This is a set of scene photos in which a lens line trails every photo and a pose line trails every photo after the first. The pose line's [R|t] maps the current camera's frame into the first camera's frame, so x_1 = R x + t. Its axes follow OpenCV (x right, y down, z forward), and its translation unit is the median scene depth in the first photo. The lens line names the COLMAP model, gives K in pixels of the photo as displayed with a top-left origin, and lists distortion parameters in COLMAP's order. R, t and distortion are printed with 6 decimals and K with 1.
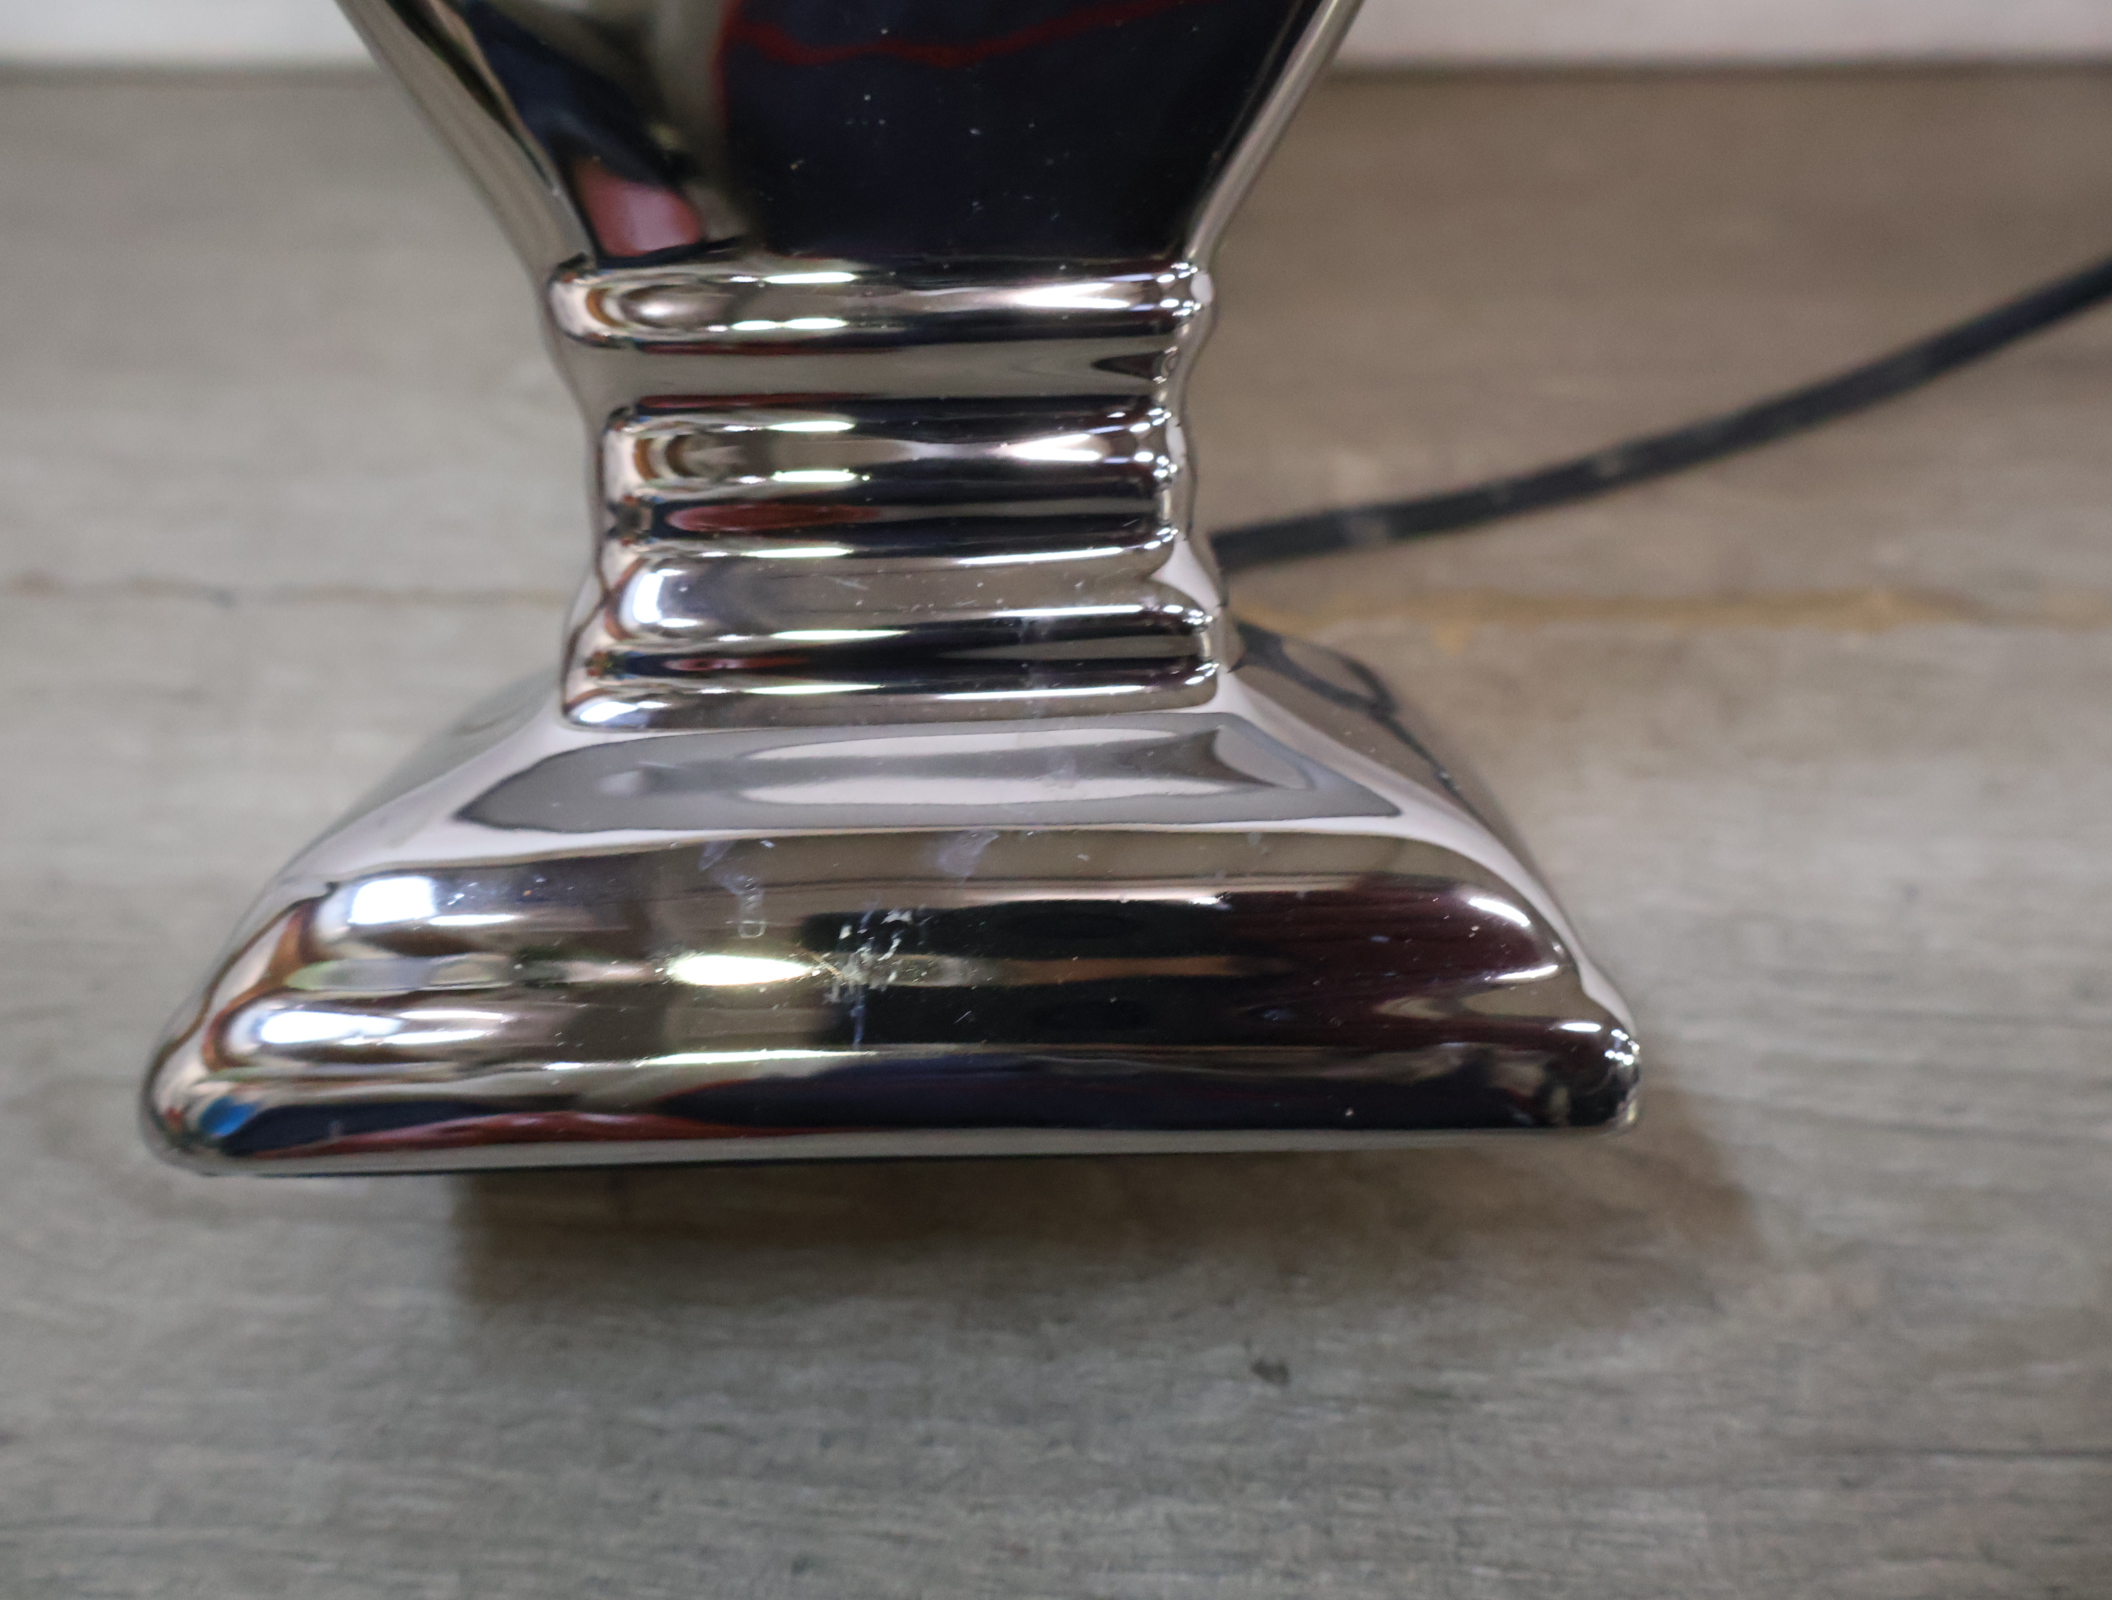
lens RADIAL K [[2083.5, 0, 1047.1], [0, 2083.5, 794.7], [0, 0, 1]] dist [0.010907, 0.000000]
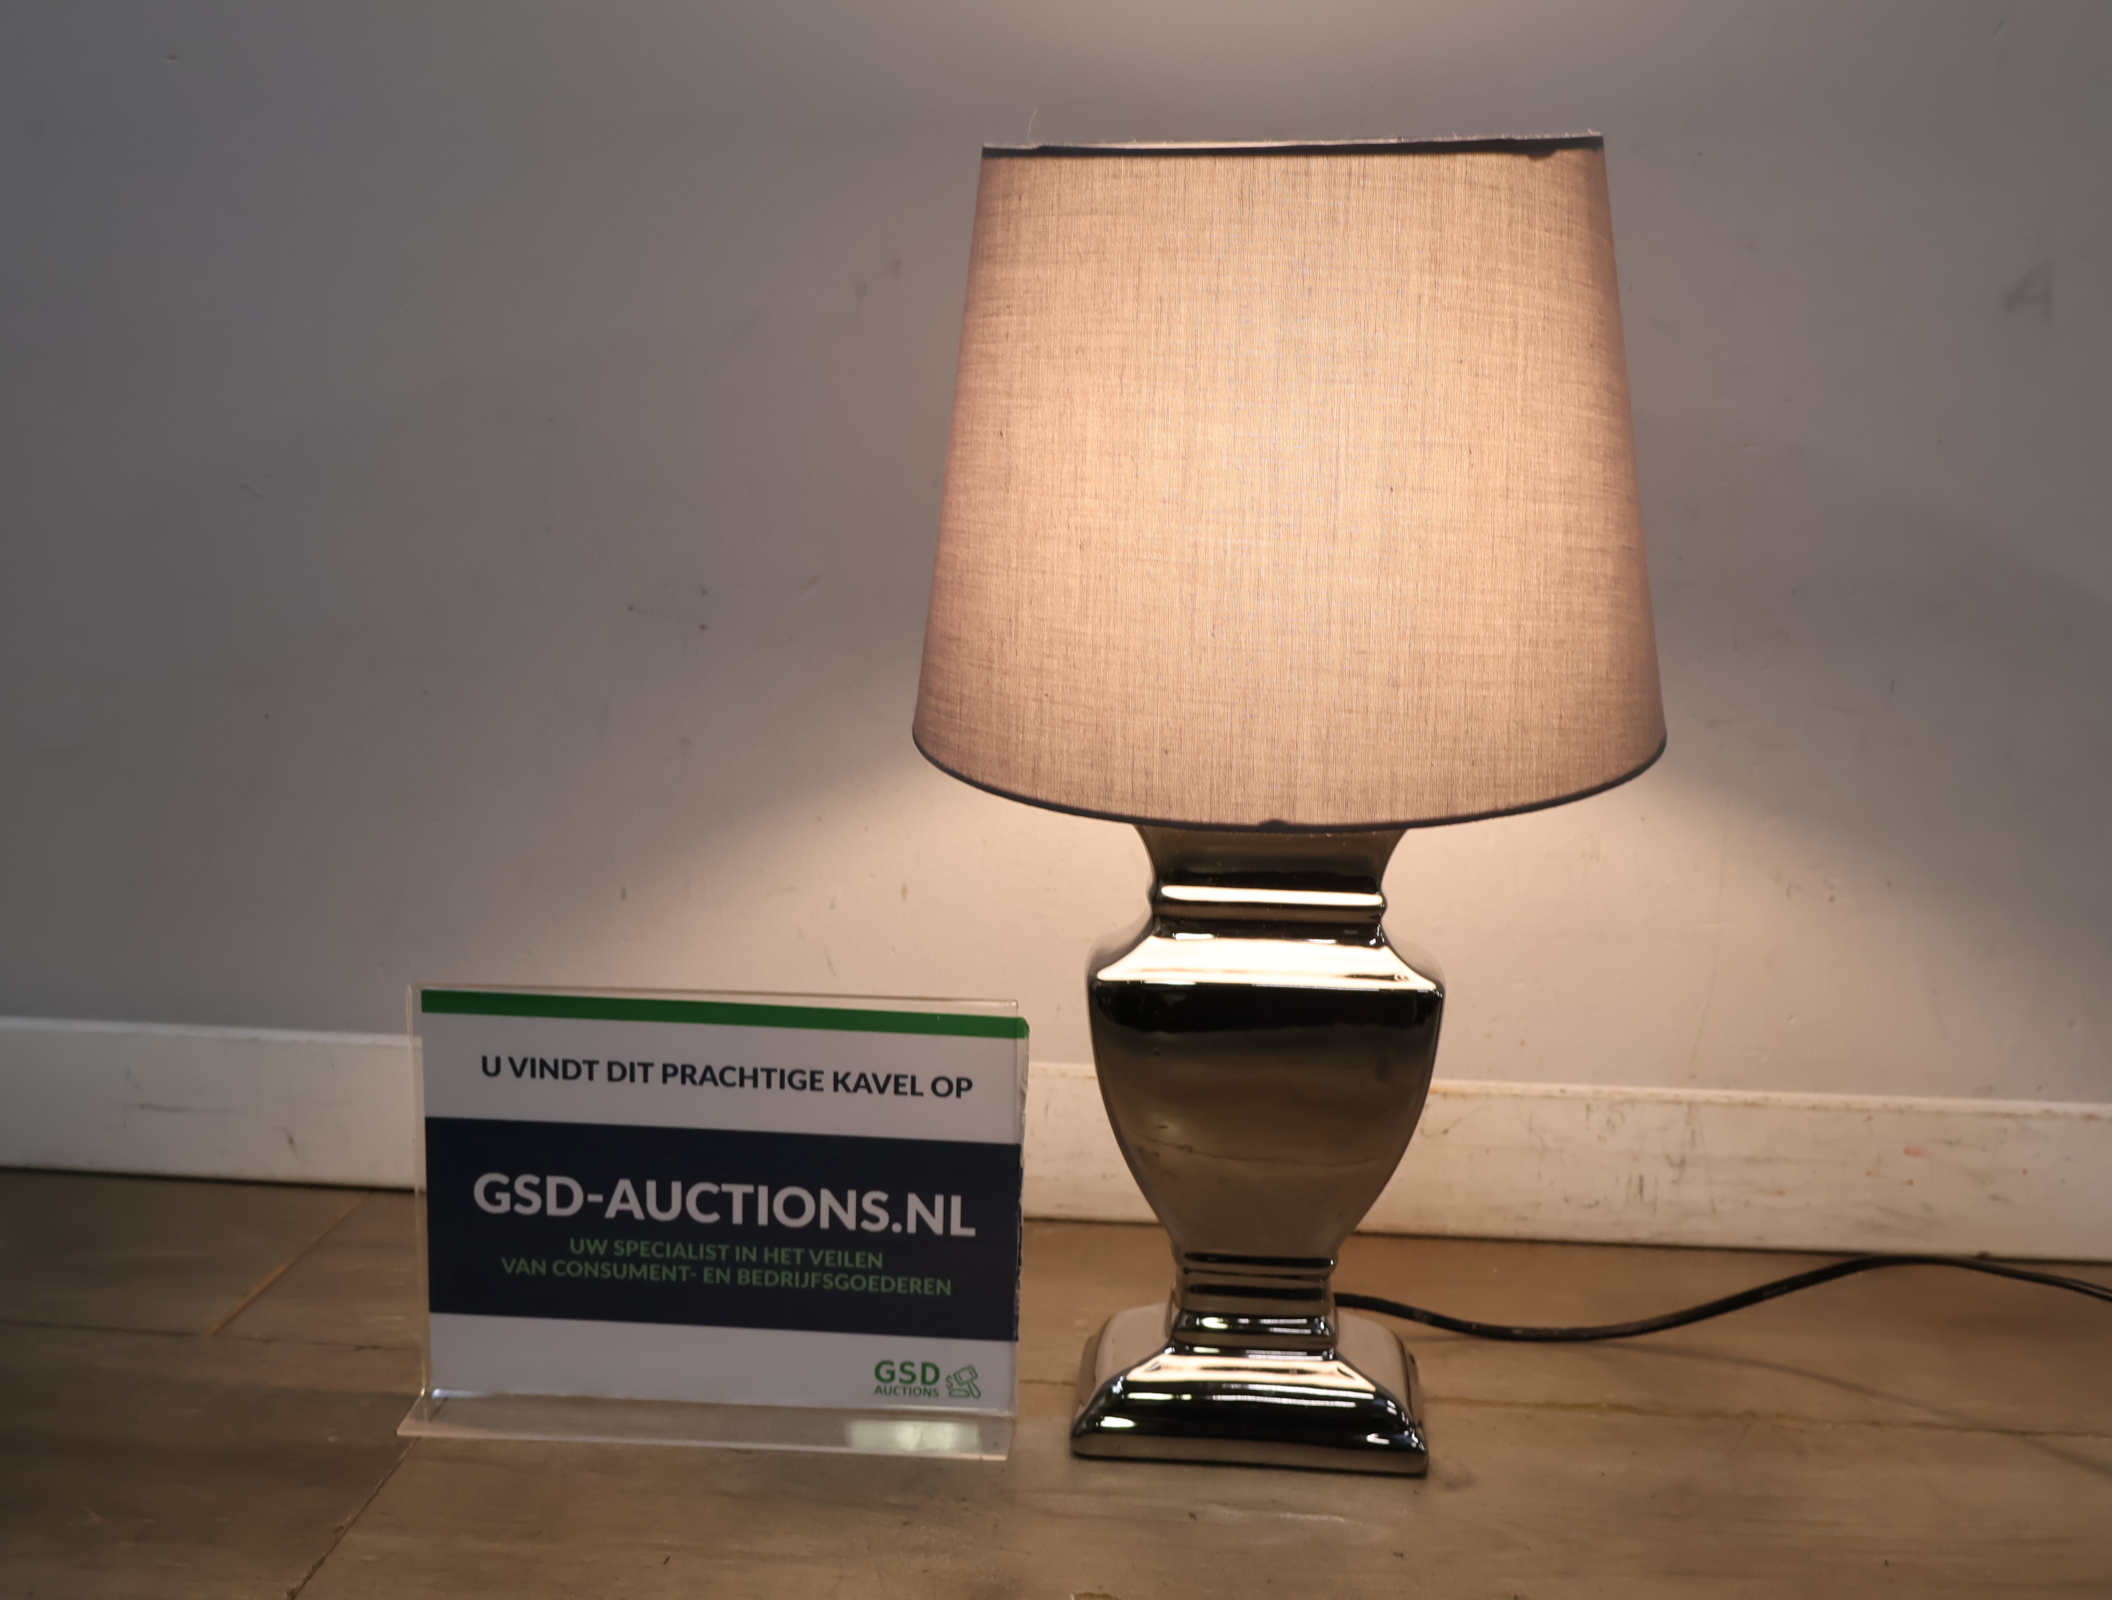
lens RADIAL K [[2353.4, 0, 1047.4], [0, 2353.4, 792.5], [0, 0, 1]] dist [0.017789, 0.000000]
pose [[0.998863, 0.046456, -0.010684, -0.457906], [-0.044845, 0.839796, -0.541046, 1.272390], [-0.016163, 0.540910, 0.840925, -2.755697]]
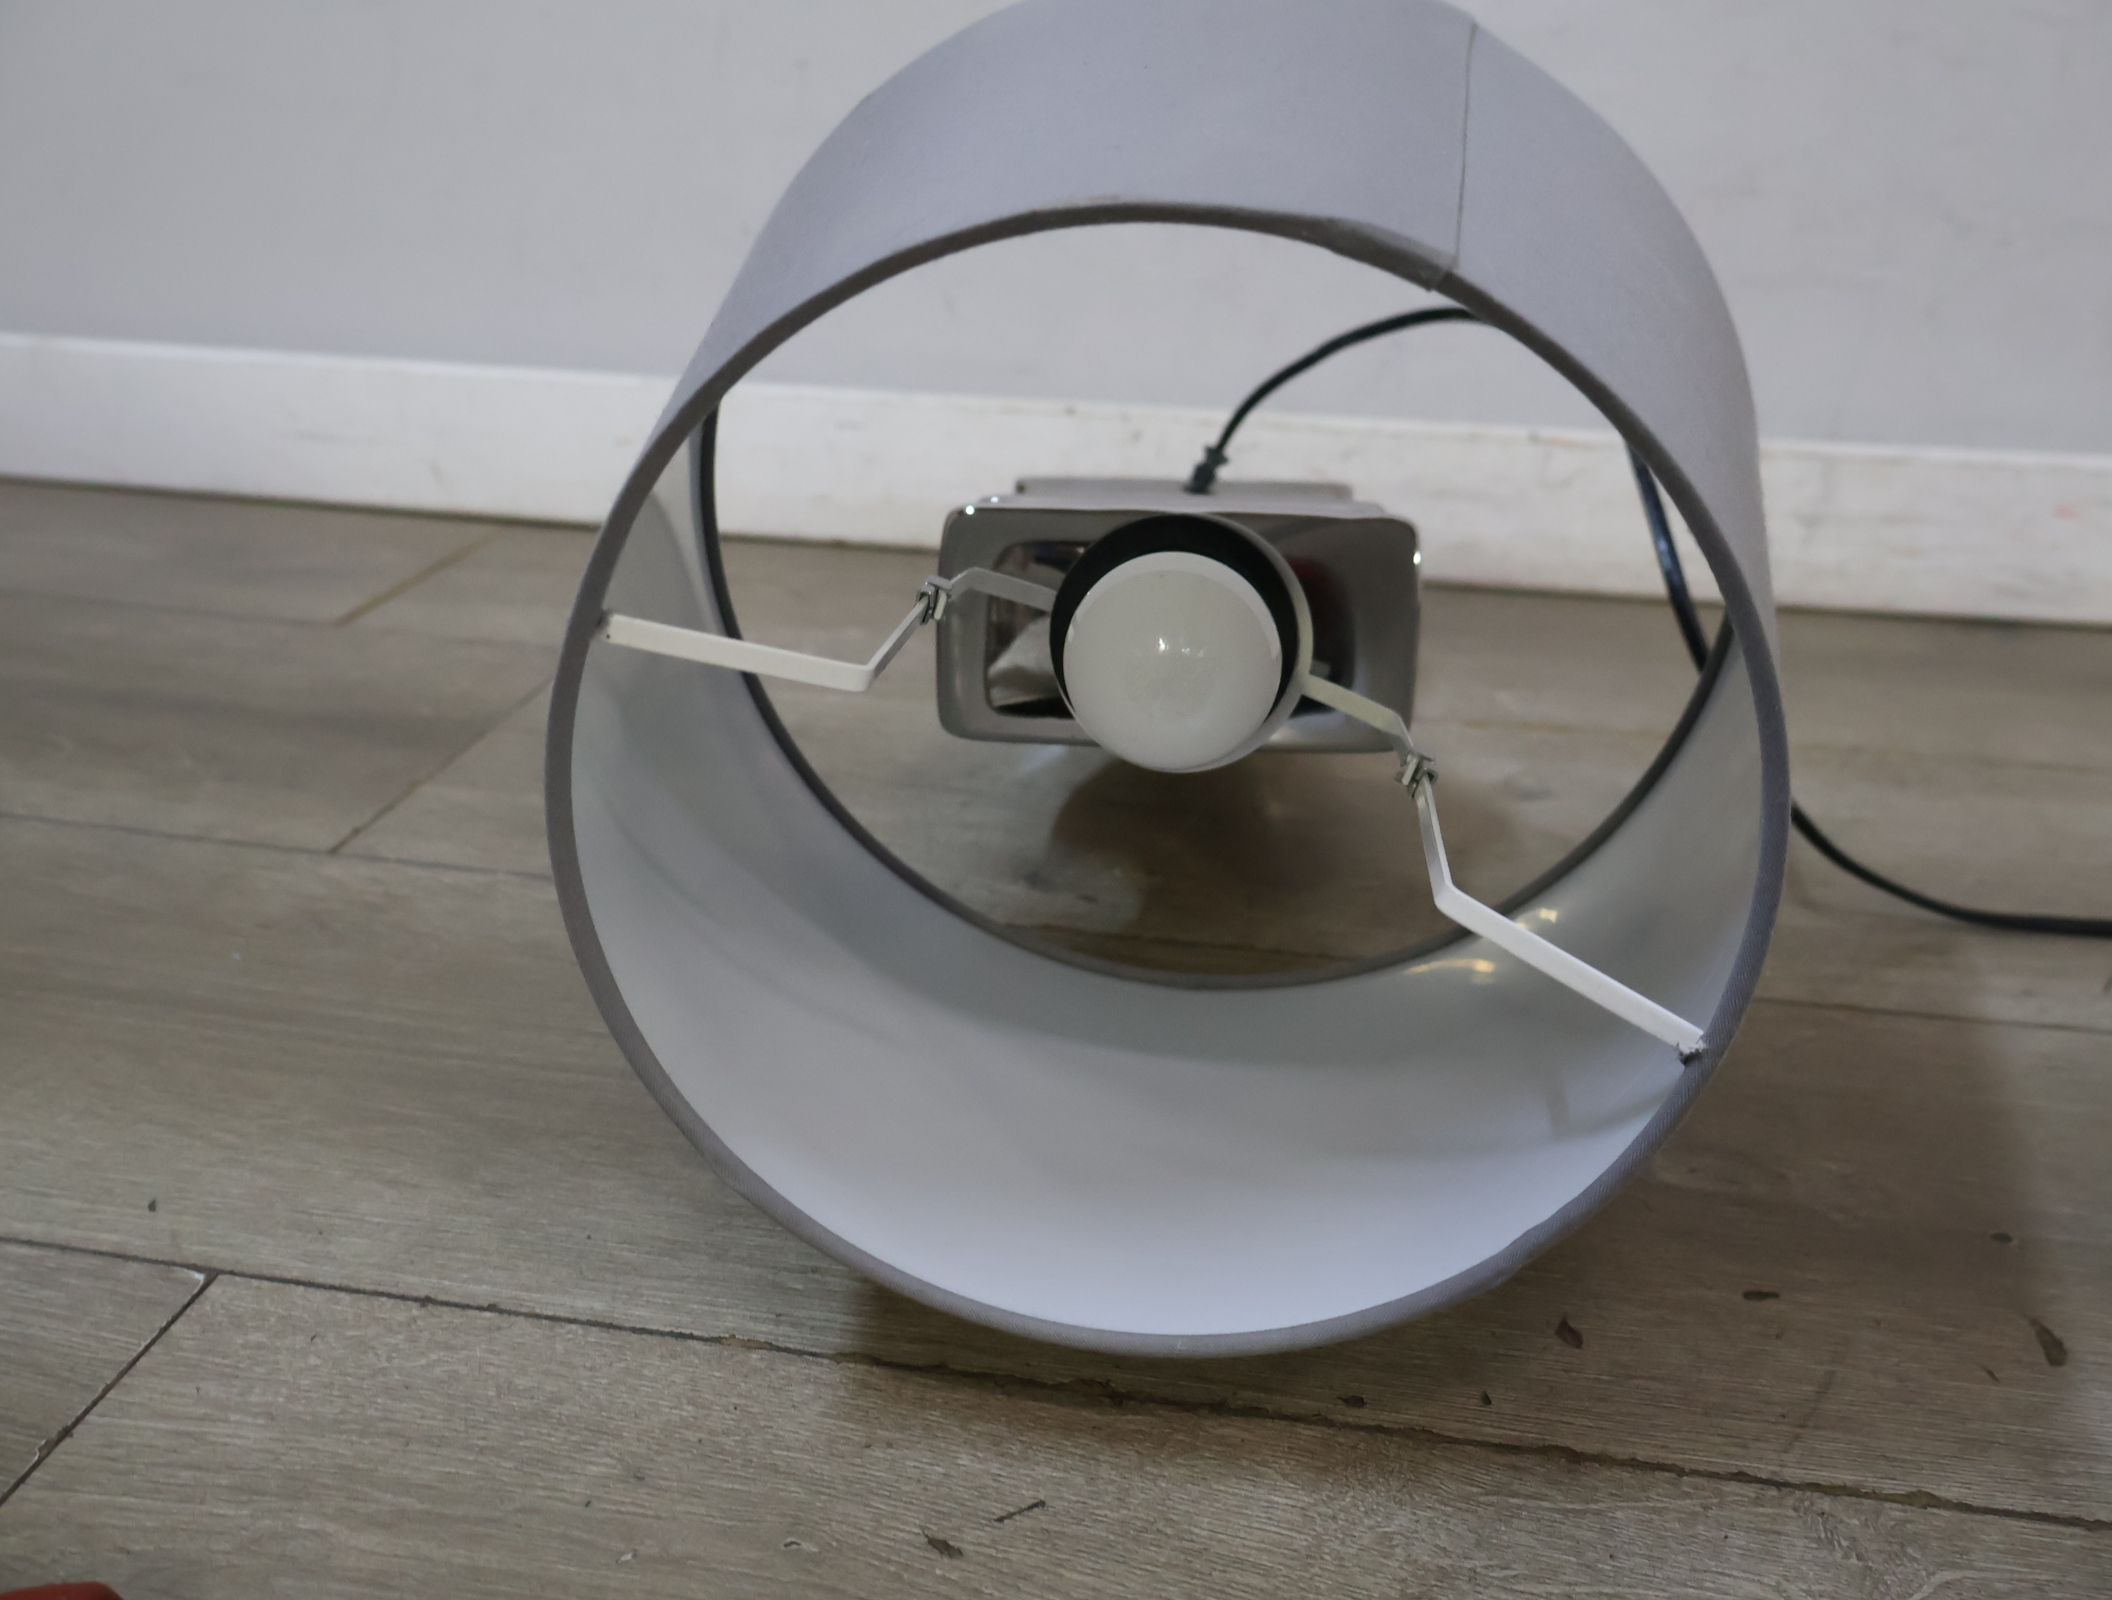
lens RADIAL K [[2083.5, 0, 1049.1], [0, 2083.5, 793.0], [0, 0, 1]] dist [0.010907, 0.000000]
pose [[0.990854, 0.087693, -0.102560, -0.198958], [-0.117745, 0.933138, -0.339691, 1.322513], [0.065914, 0.348660, 0.934929, -2.065855]]
